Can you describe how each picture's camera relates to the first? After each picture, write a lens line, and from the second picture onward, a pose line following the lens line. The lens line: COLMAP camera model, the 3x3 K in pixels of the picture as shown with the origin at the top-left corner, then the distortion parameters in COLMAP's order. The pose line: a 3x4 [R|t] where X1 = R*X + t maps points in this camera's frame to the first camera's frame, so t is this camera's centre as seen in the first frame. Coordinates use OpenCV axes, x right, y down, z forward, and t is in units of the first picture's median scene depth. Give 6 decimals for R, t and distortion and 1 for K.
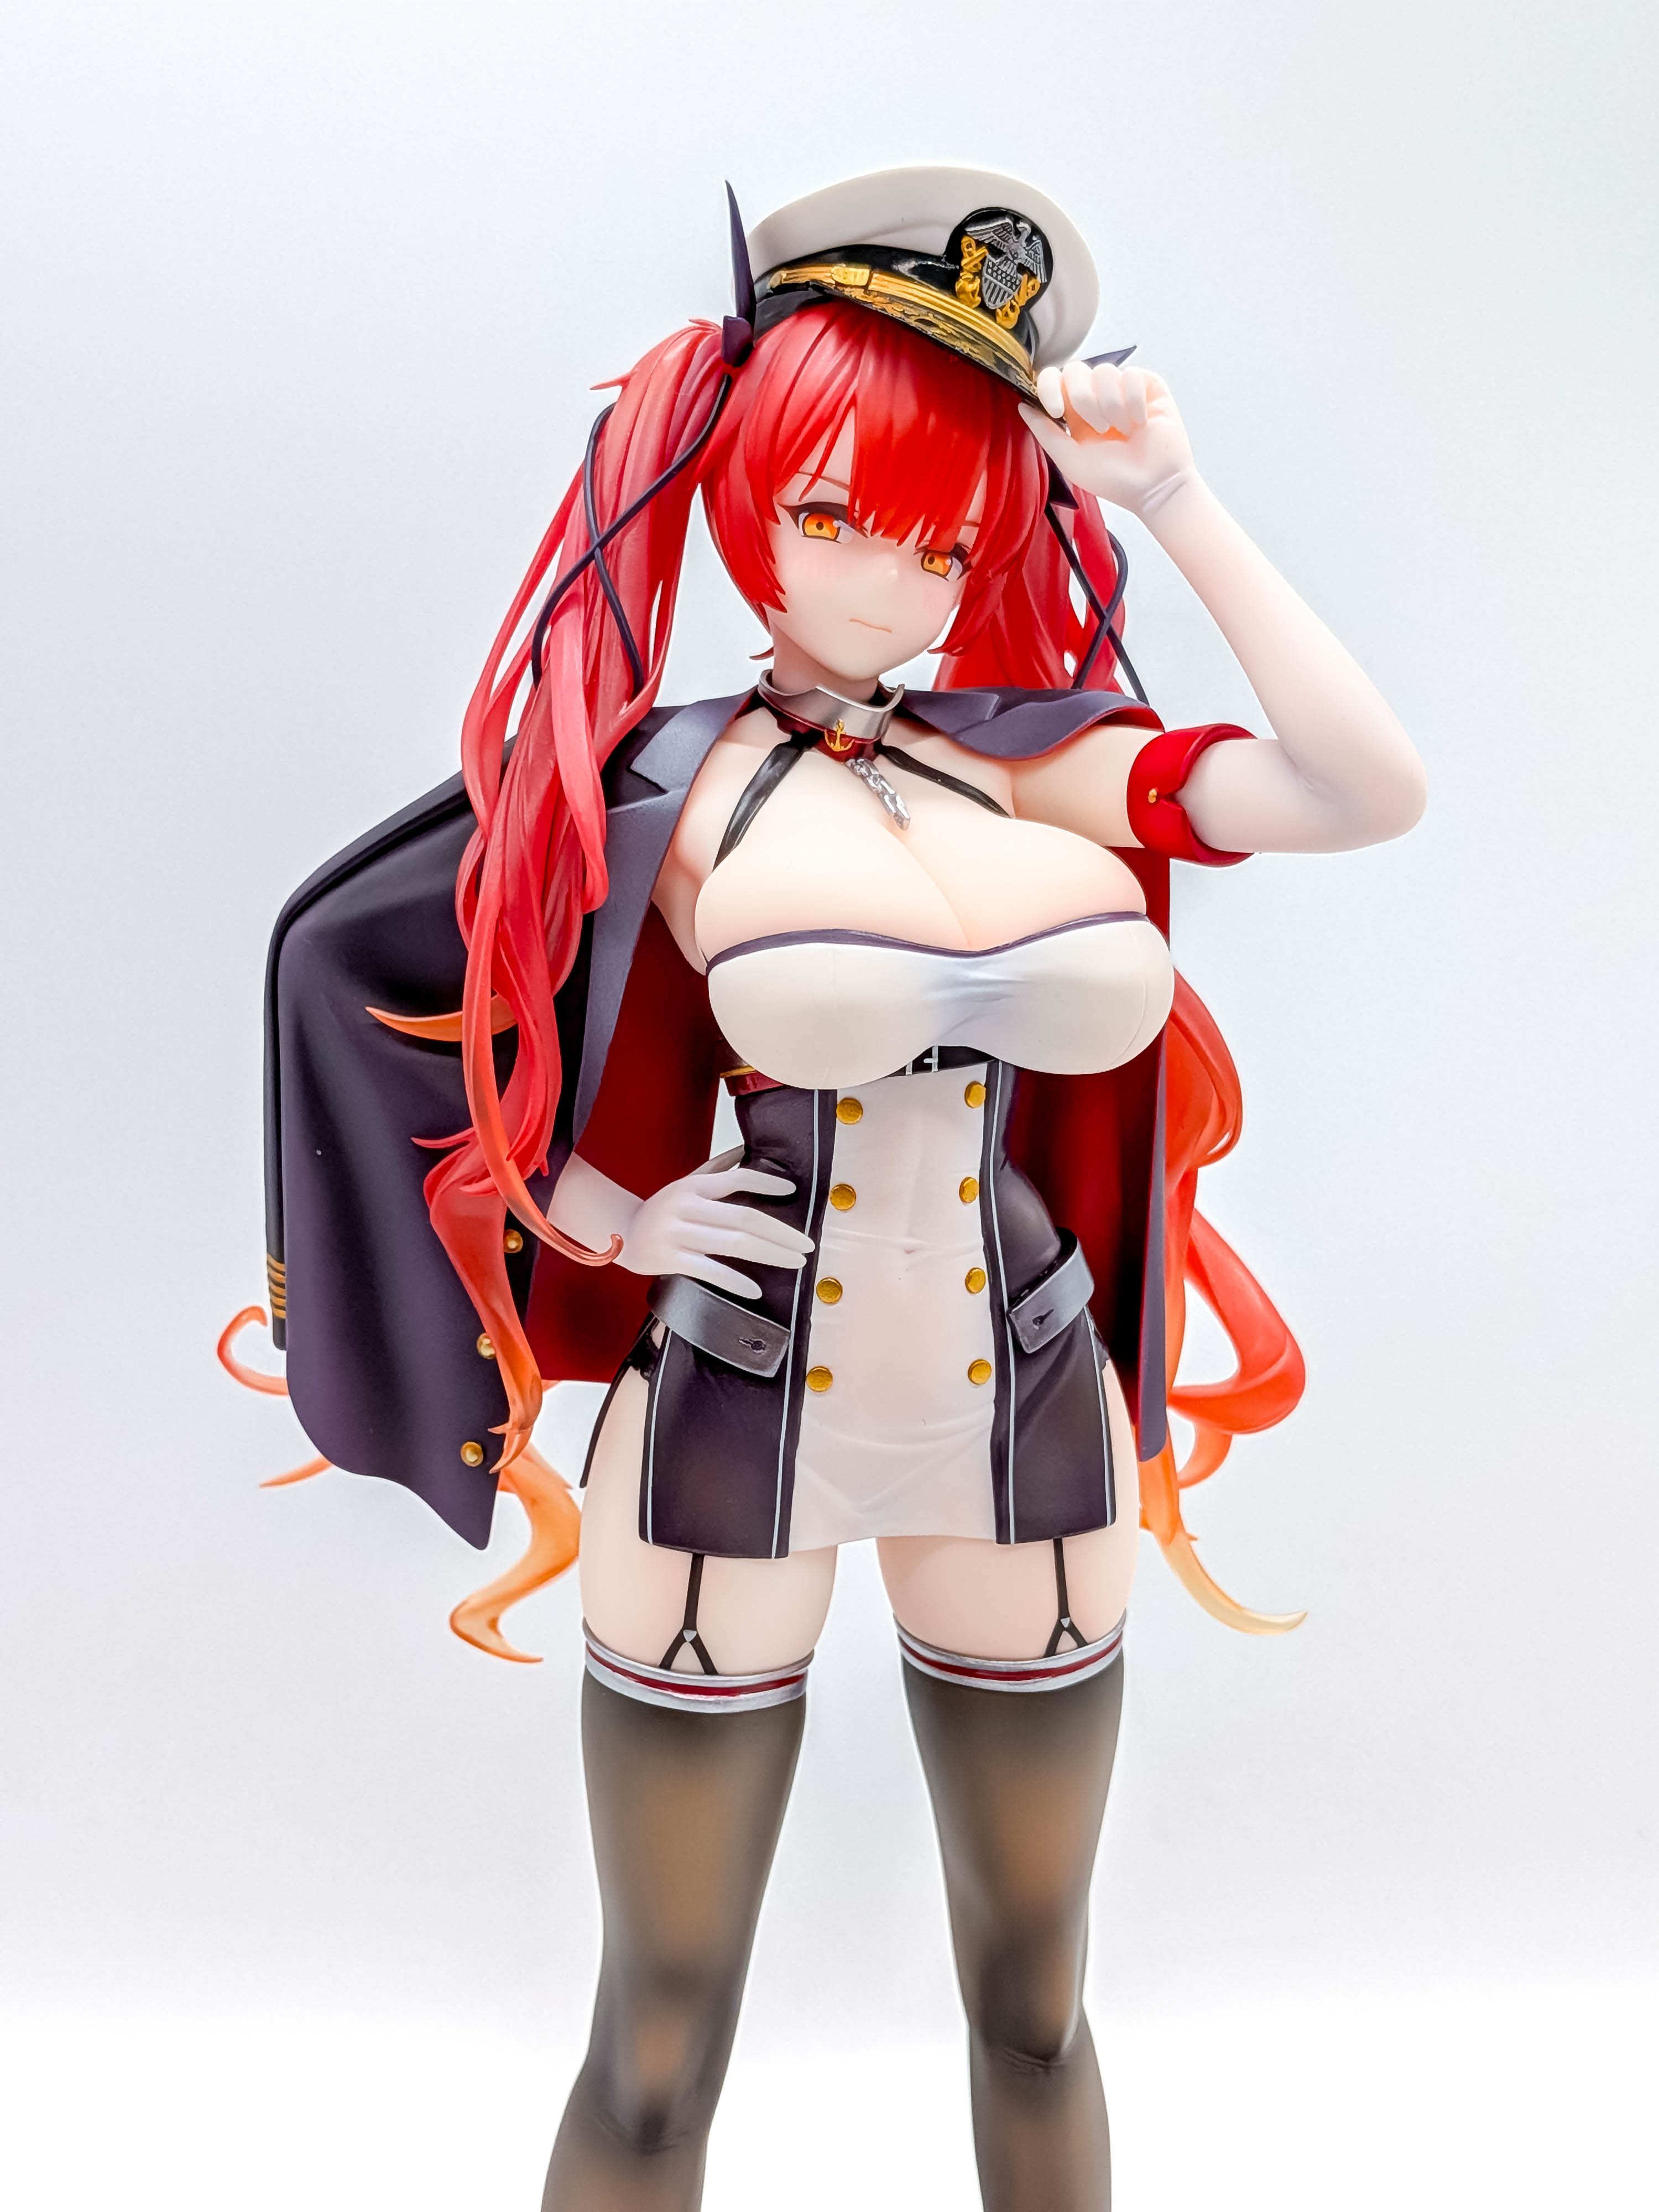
lens RADIAL K [[3280.3, 0, 813.2], [0, 3280.3, 1109.5], [0, 0, 1]] dist [0.104373, 0.000000]
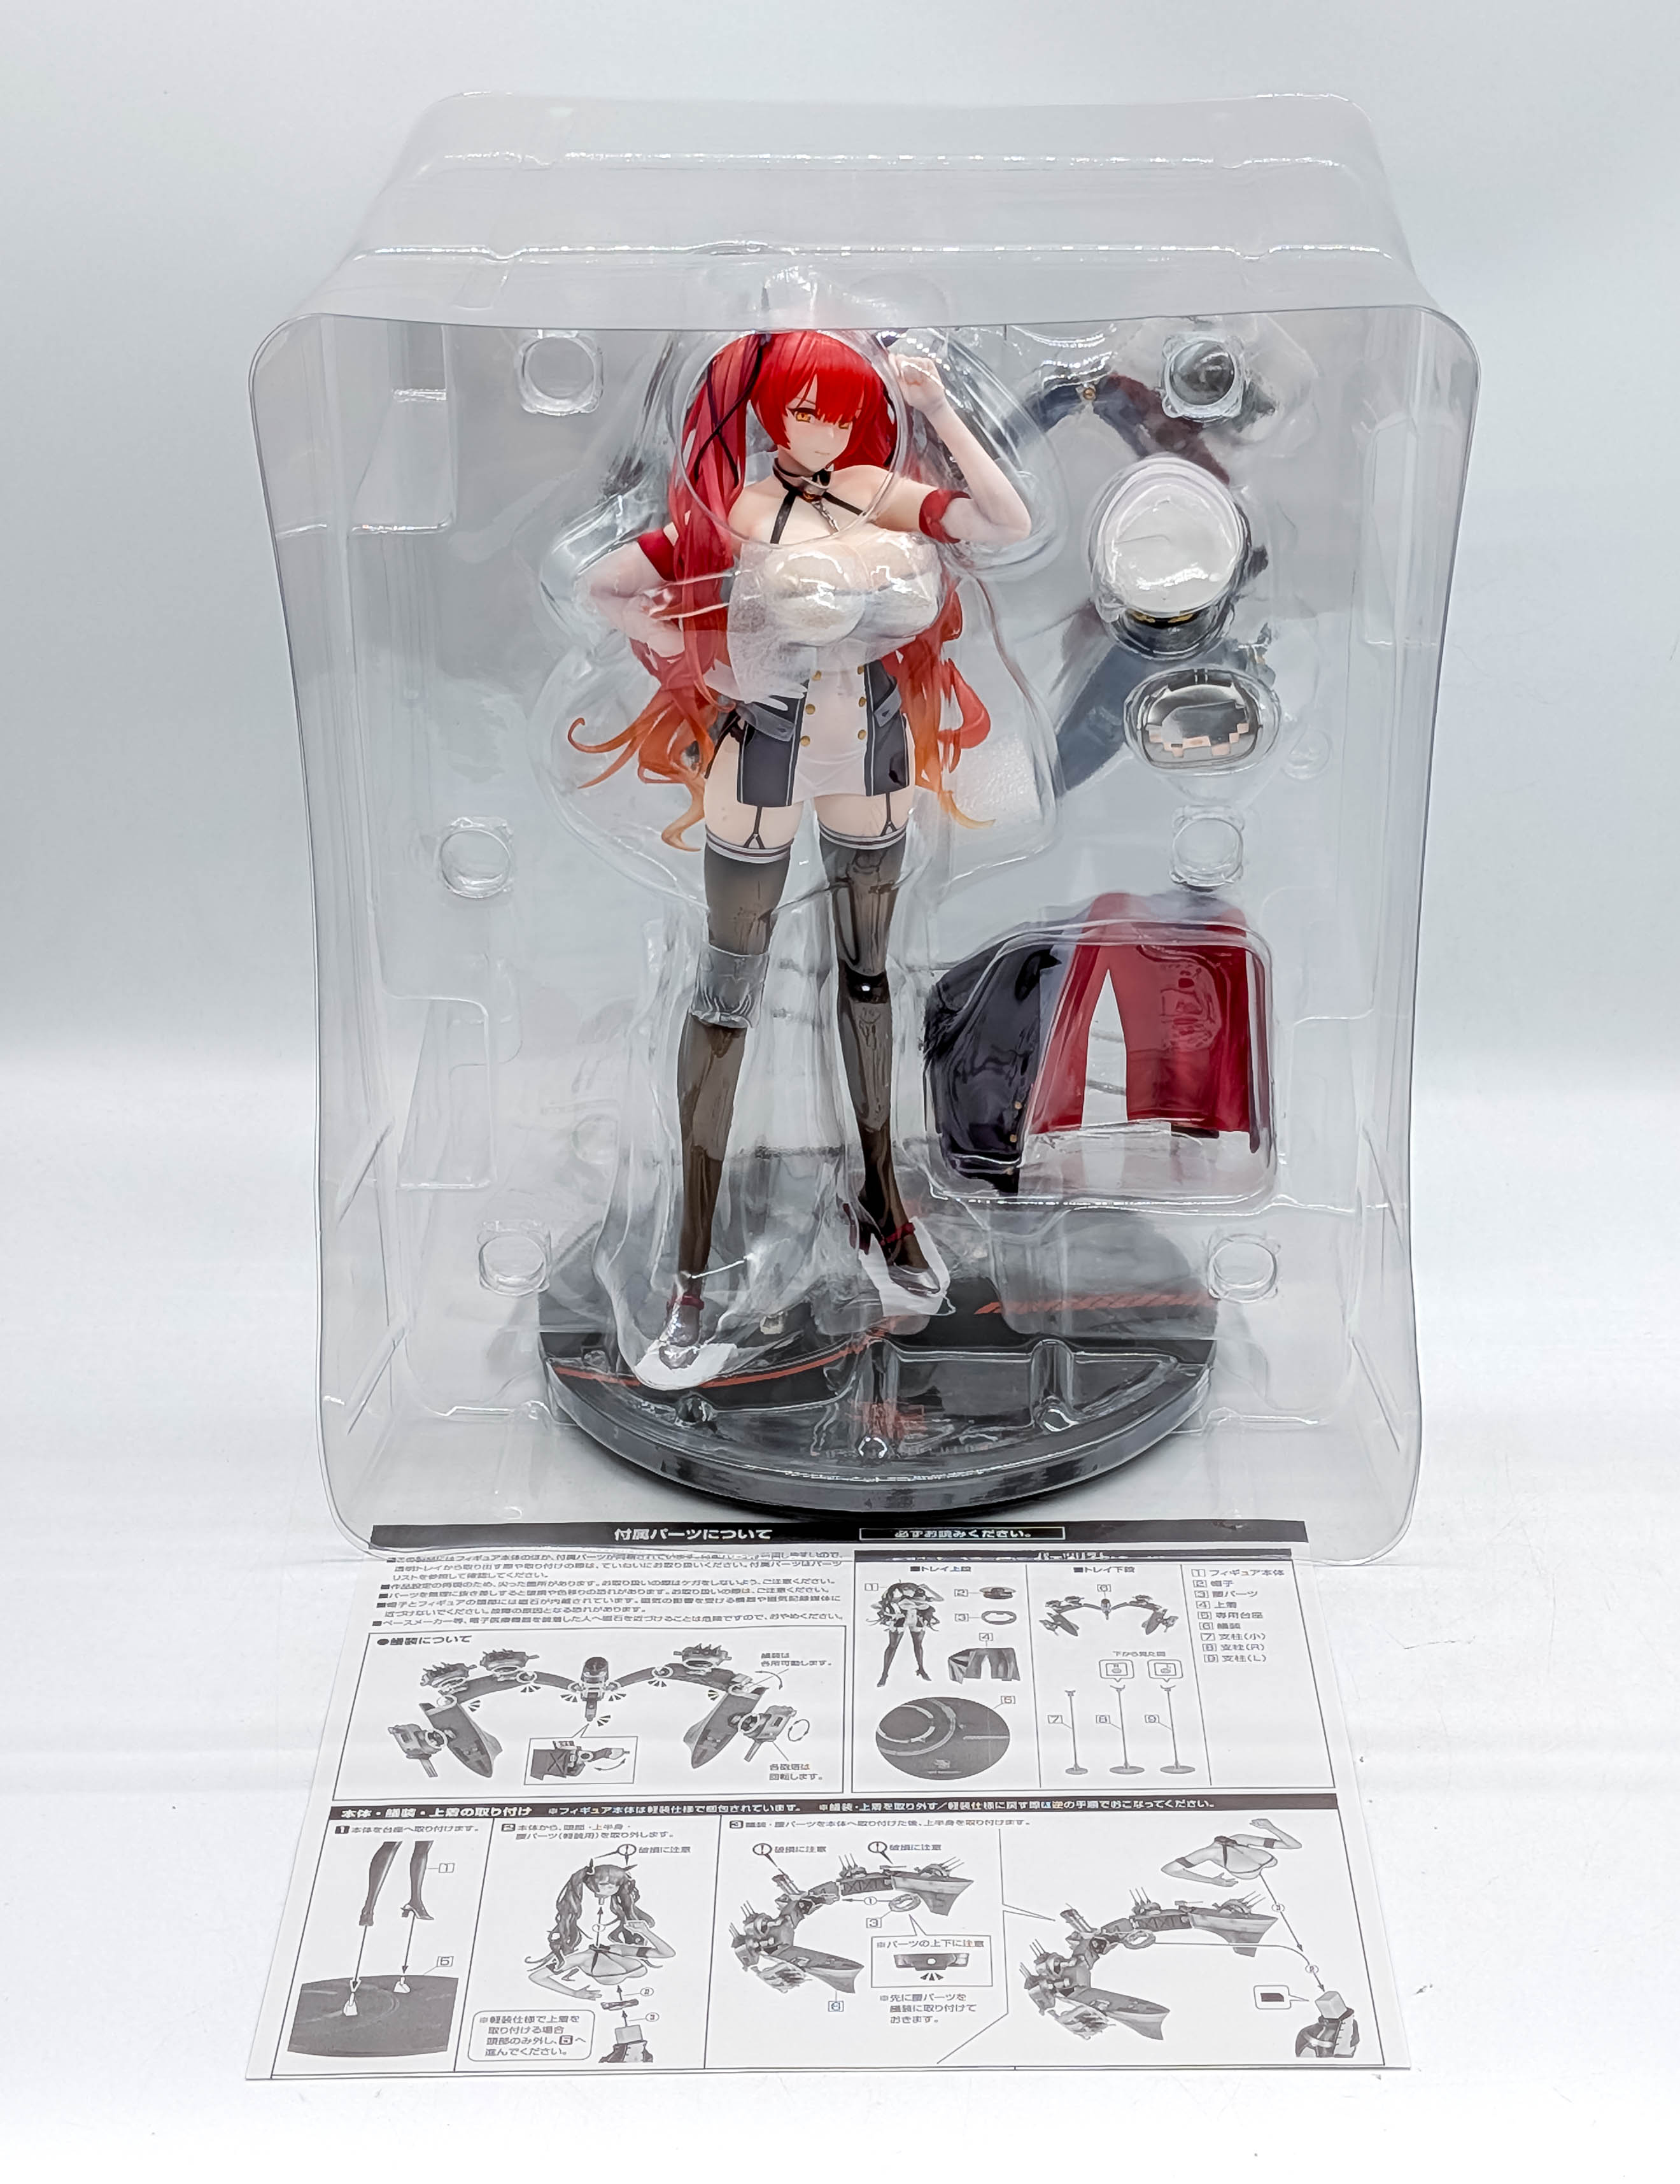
lens RADIAL K [[3991.8, 0, 842.7], [0, 3991.8, 1097.6], [0, 0, 1]] dist [0.137484, 0.000000]
pose [[0.985376, -0.049474, 0.163052, -0.503272], [0.002779, 0.961460, 0.274932, -0.522564], [-0.170370, -0.270458, 0.947537, -2.122837]]
